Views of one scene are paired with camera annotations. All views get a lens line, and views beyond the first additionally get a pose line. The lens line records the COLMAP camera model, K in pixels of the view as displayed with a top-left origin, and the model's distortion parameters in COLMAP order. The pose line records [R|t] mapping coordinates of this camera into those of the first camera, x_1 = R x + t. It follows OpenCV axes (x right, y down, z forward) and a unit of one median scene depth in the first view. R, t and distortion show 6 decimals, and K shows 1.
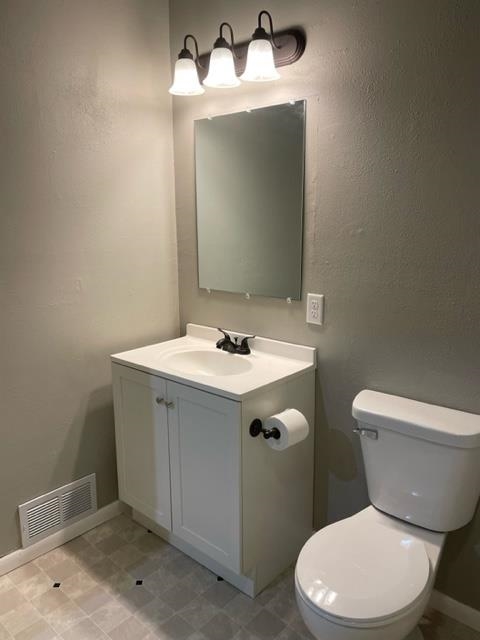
lens RADIAL K [[481.2, 0, 241.2], [0, 481.2, 321.9], [0, 0, 1]] dist [0.035872, -0.053147]
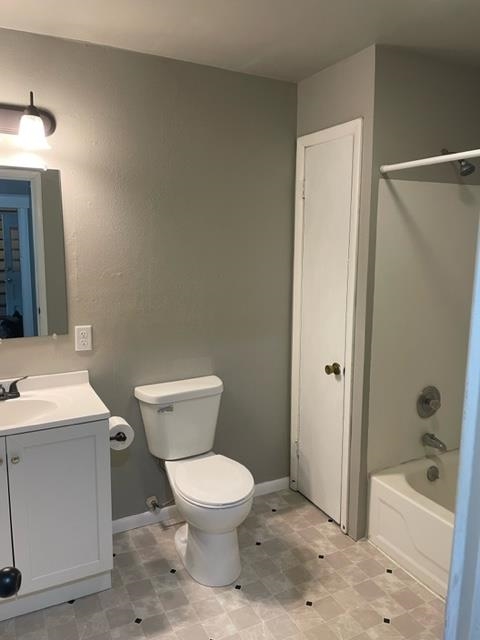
lens RADIAL K [[481.2, 0, 242.0], [0, 481.2, 317.1], [0, 0, 1]] dist [0.035872, -0.053147]
pose [[0.362671, -0.141100, 0.921173, -0.833685], [0.189684, 0.978956, 0.075271, -0.096525], [-0.912409, 0.147433, 0.381804, 0.162946]]
